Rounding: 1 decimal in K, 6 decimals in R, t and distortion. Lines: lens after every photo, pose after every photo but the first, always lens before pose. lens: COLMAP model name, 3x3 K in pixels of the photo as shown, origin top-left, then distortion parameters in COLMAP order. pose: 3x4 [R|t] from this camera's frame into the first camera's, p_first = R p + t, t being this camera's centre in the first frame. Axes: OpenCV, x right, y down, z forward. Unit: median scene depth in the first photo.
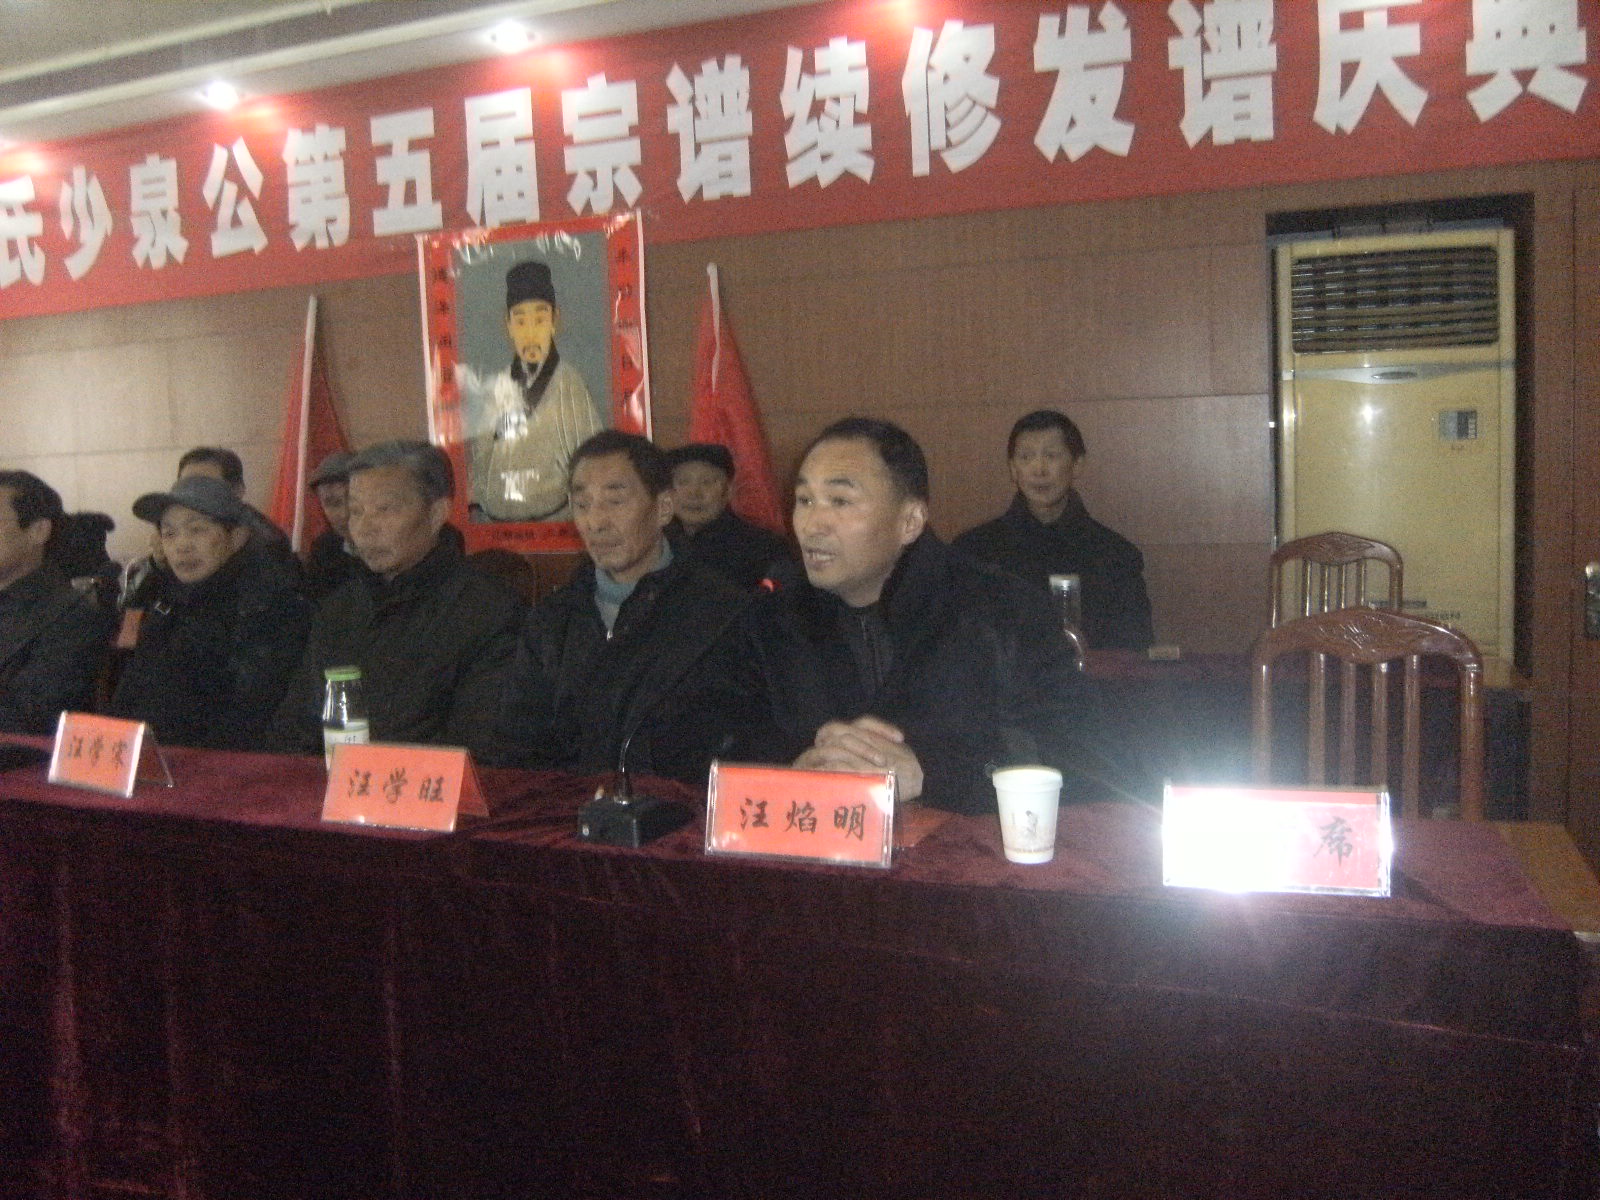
lens RADIAL K [[1311.5, 0, 804.3], [0, 1311.5, 597.1], [0, 0, 1]] dist [-0.080416, 0.016705]
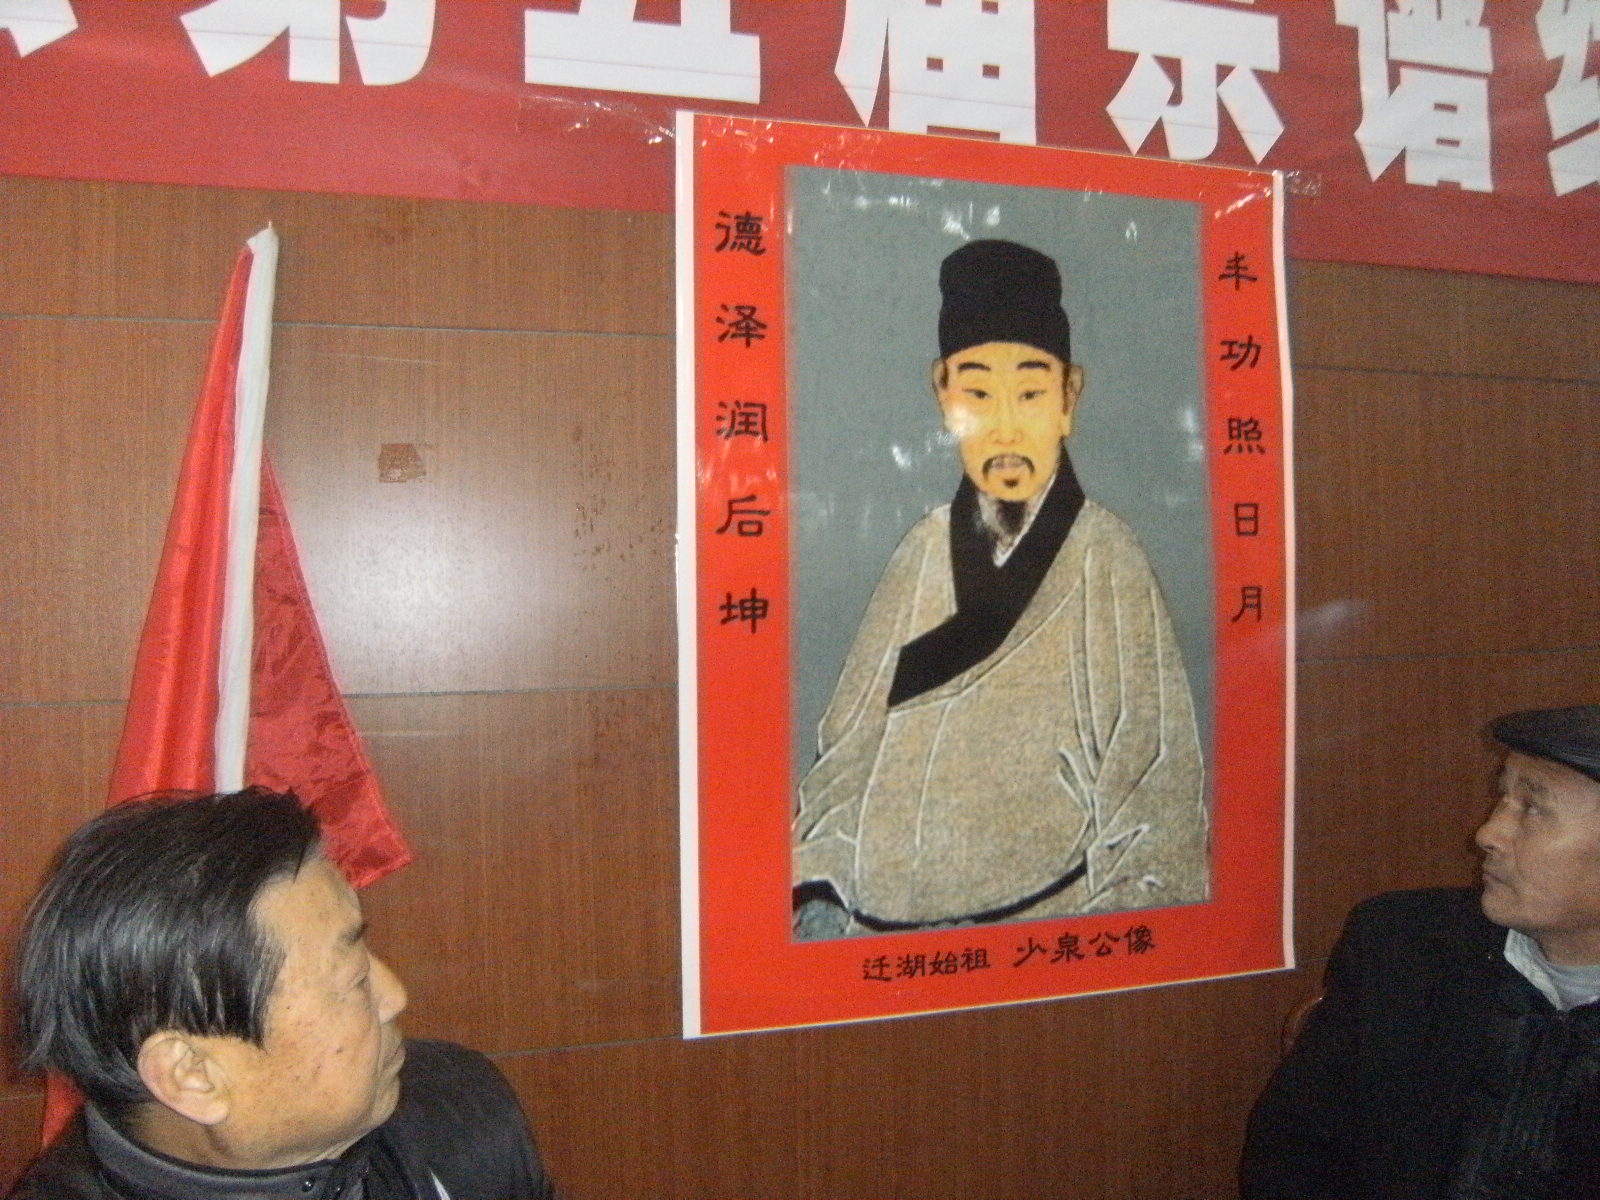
lens RADIAL K [[1311.5, 0, 798.0], [0, 1311.5, 589.5], [0, 0, 1]] dist [-0.080416, 0.016705]
pose [[0.808876, 0.033207, 0.587040, -0.483672], [0.048614, 0.991208, -0.123055, -0.111767], [-0.585966, 0.128075, 0.800151, 0.740691]]
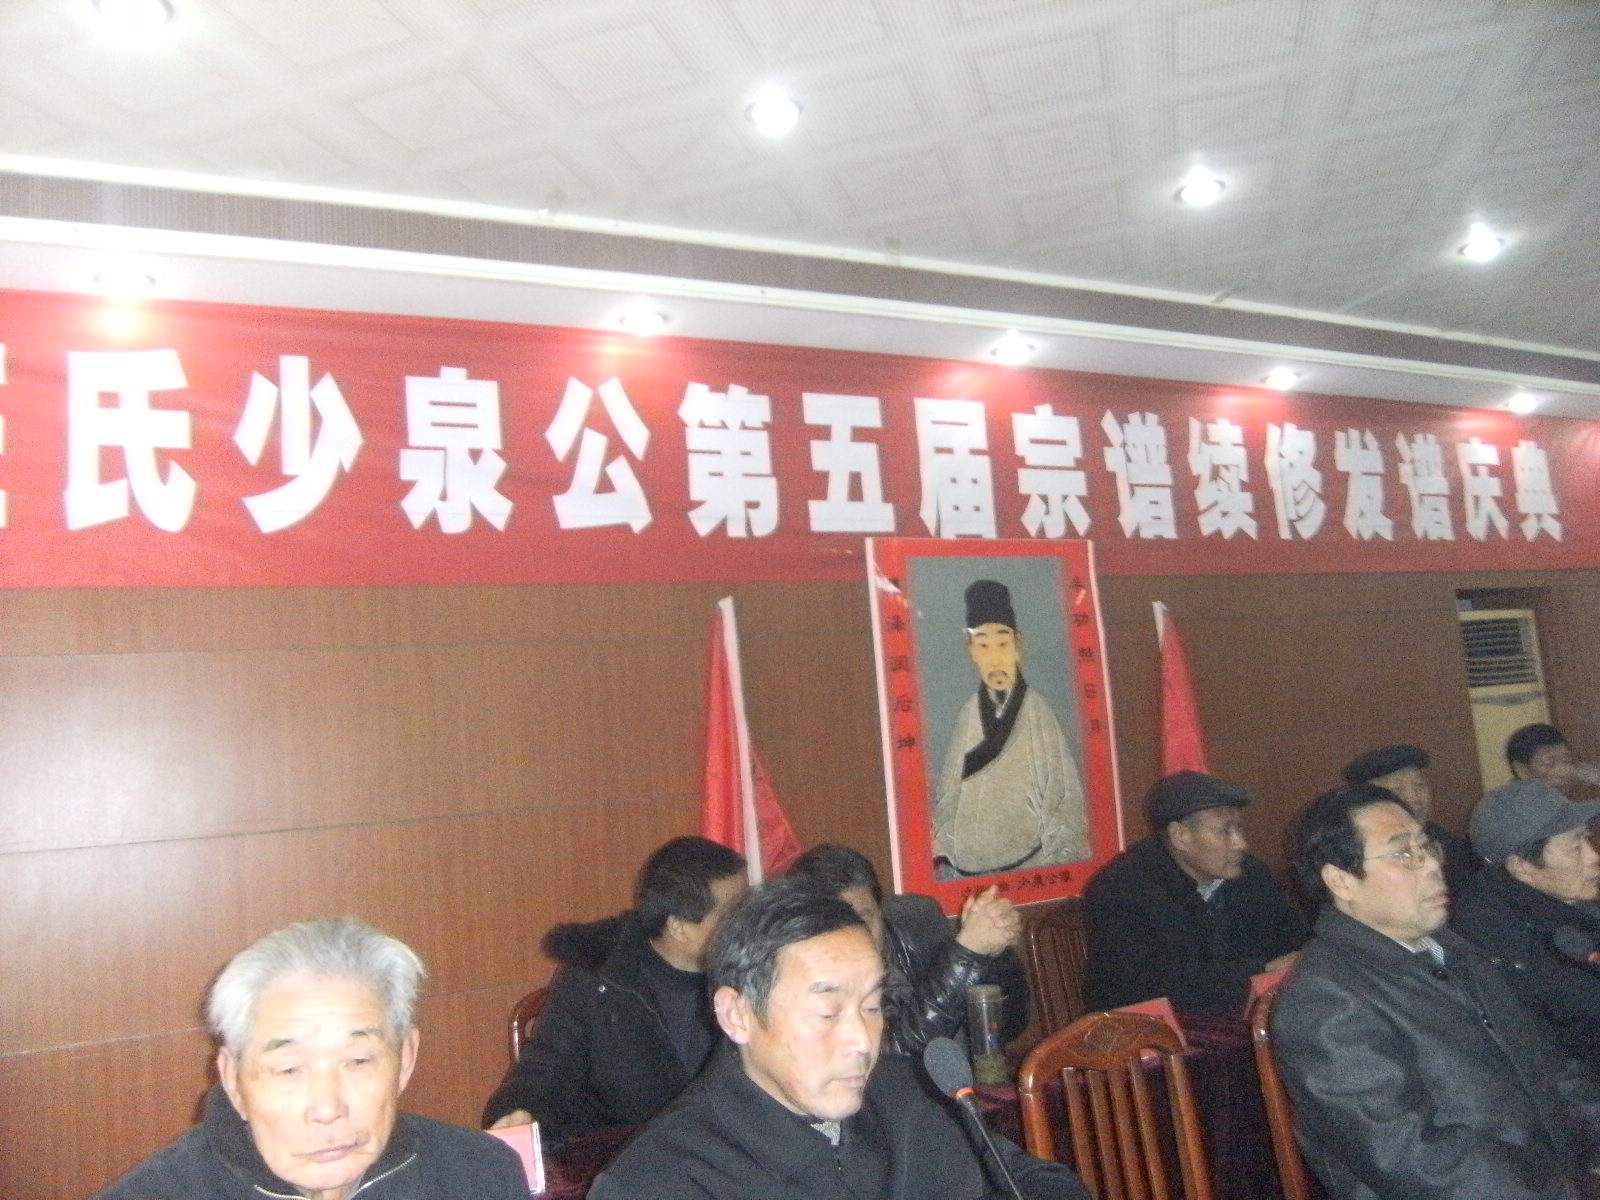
lens RADIAL K [[1311.5, 0, 806.0], [0, 1311.5, 598.6], [0, 0, 1]] dist [-0.080416, 0.016705]
pose [[0.668196, 0.073775, 0.740318, -0.973505], [0.141688, 0.964241, -0.223975, -0.058881], [-0.730369, 0.254553, 0.633849, 0.515414]]
